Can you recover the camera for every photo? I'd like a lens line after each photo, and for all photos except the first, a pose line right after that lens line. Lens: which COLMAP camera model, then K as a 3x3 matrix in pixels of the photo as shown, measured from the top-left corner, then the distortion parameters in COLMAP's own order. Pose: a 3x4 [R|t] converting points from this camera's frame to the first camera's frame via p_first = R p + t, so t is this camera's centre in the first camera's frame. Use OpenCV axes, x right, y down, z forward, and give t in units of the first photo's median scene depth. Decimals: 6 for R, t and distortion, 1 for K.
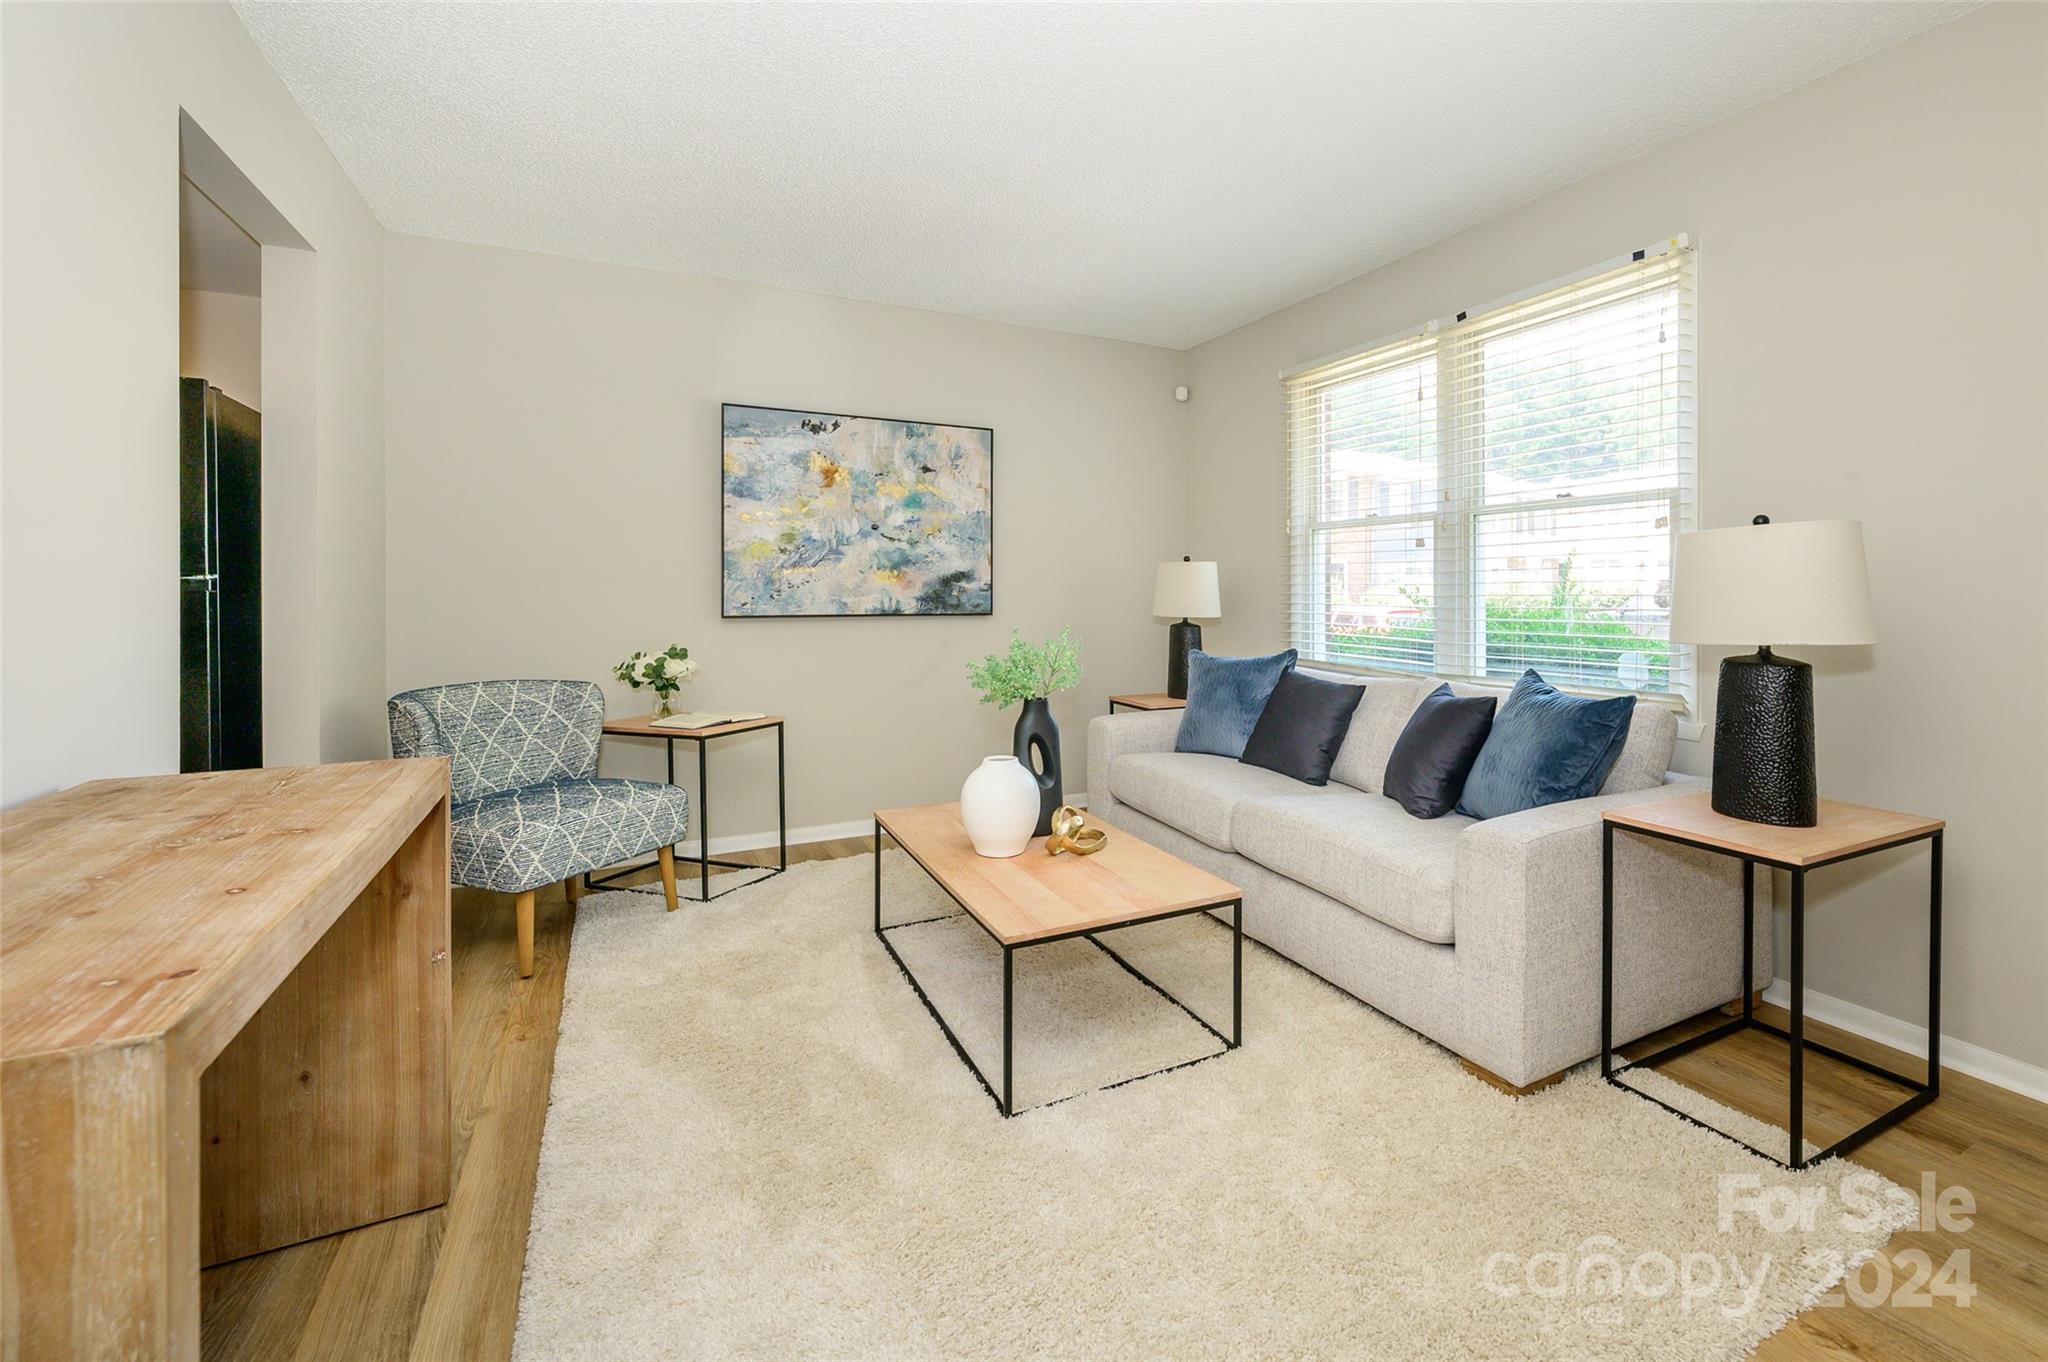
lens RADIAL K [[880.0, 0, 1109.5], [0, 880.0, 592.5], [0, 0, 1]] dist [-0.003689, -0.001334]
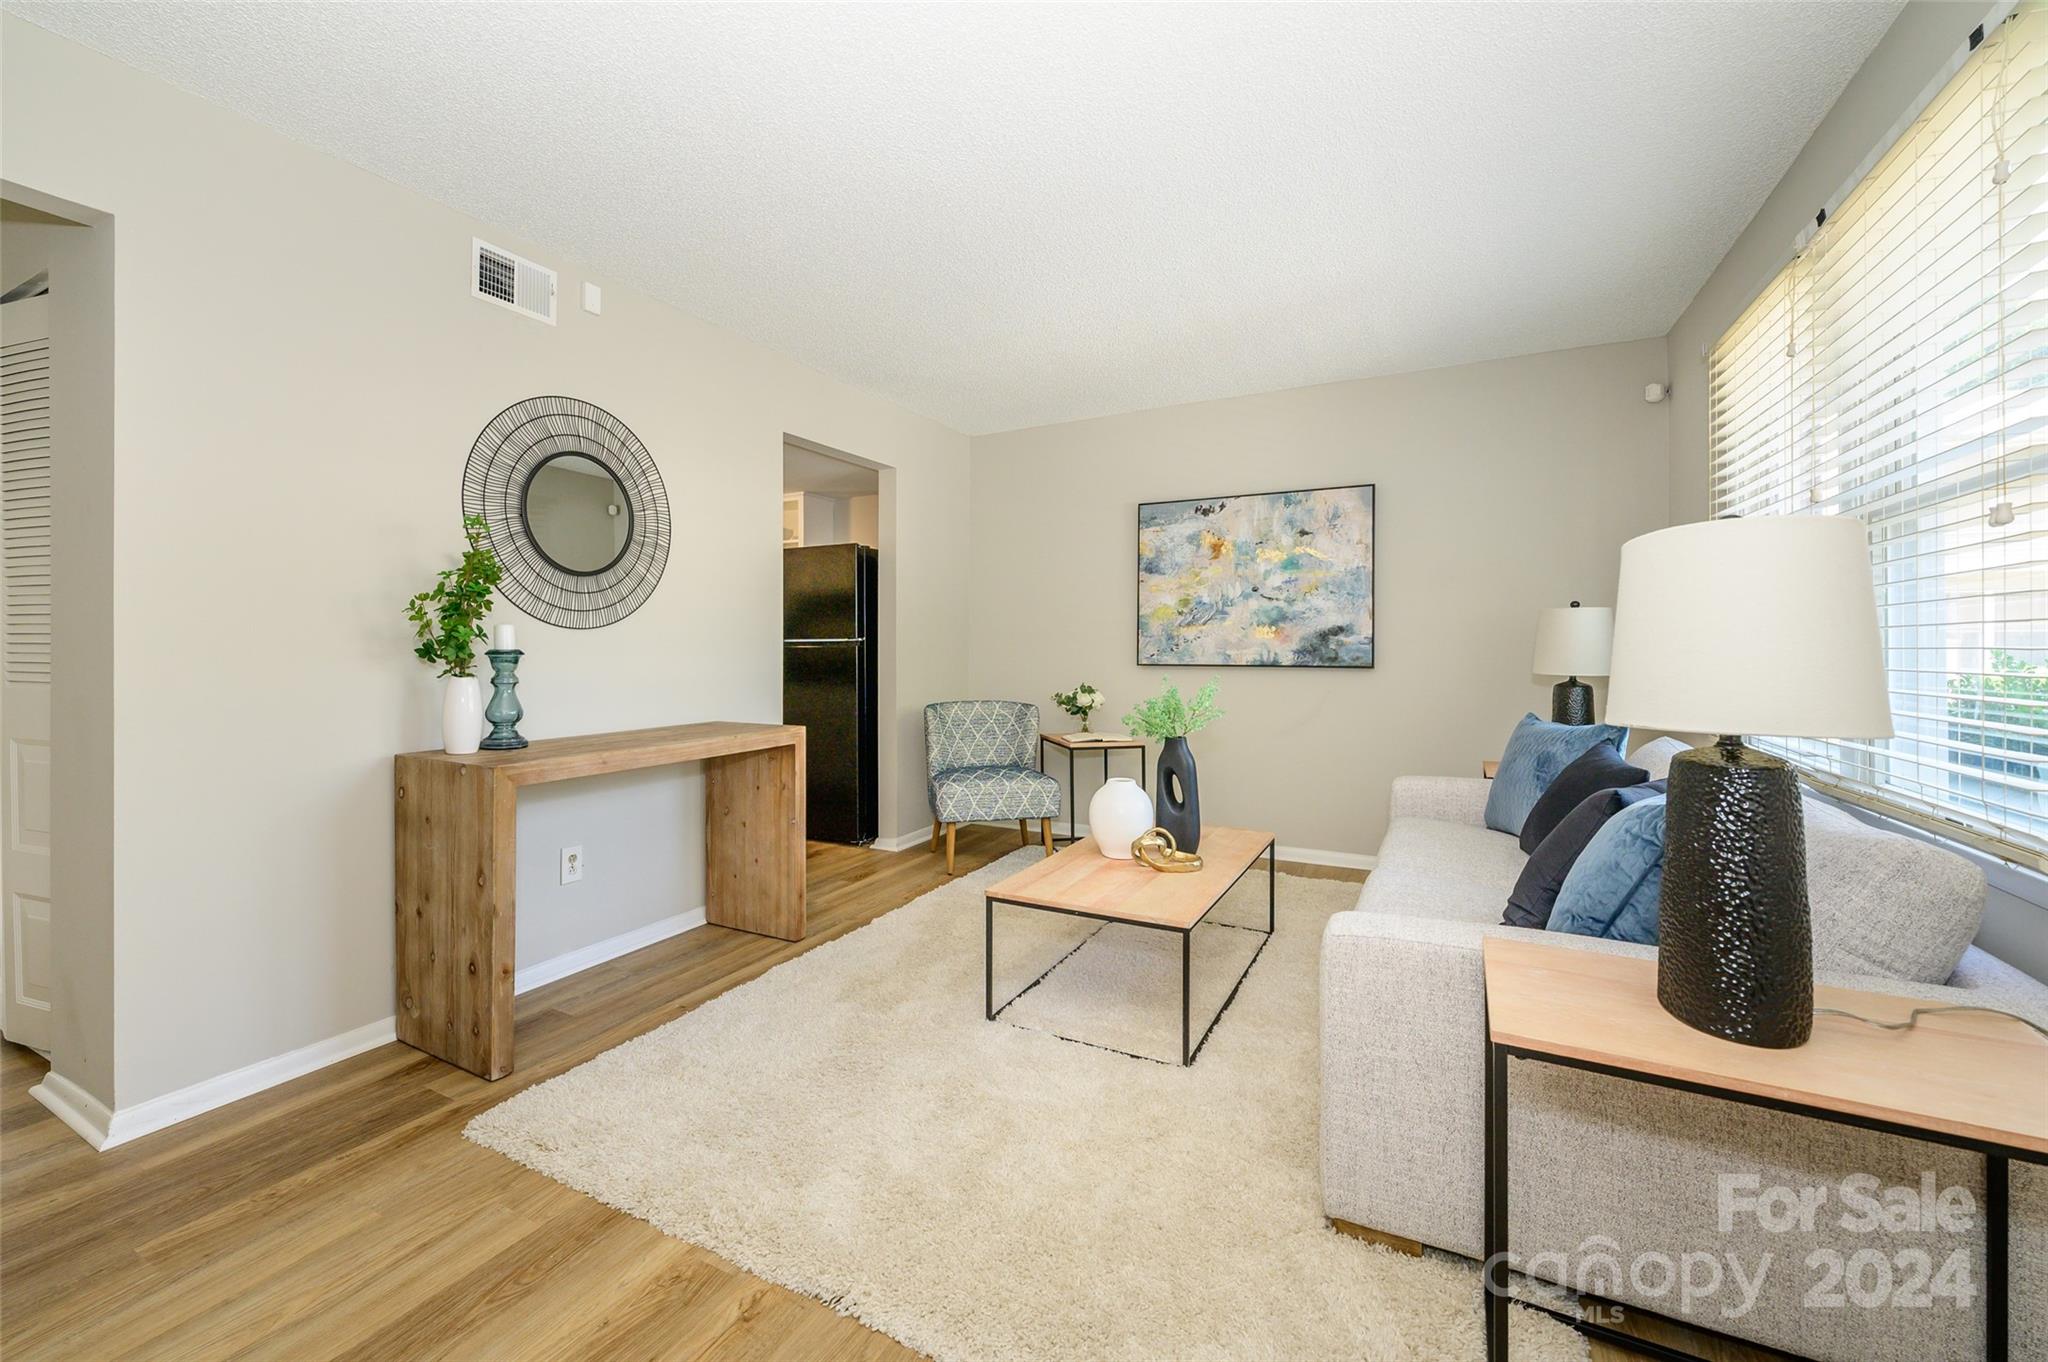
lens RADIAL K [[814.2, 0, 994.8], [0, 814.2, 643.9], [0, 0, 1]] dist [-0.001564, 0.000327]
pose [[0.552567, -0.003478, -0.833461, 0.443737], [0.001959, 0.999994, -0.002874, -0.000304], [0.833466, -0.000045, 0.552571, 0.130712]]
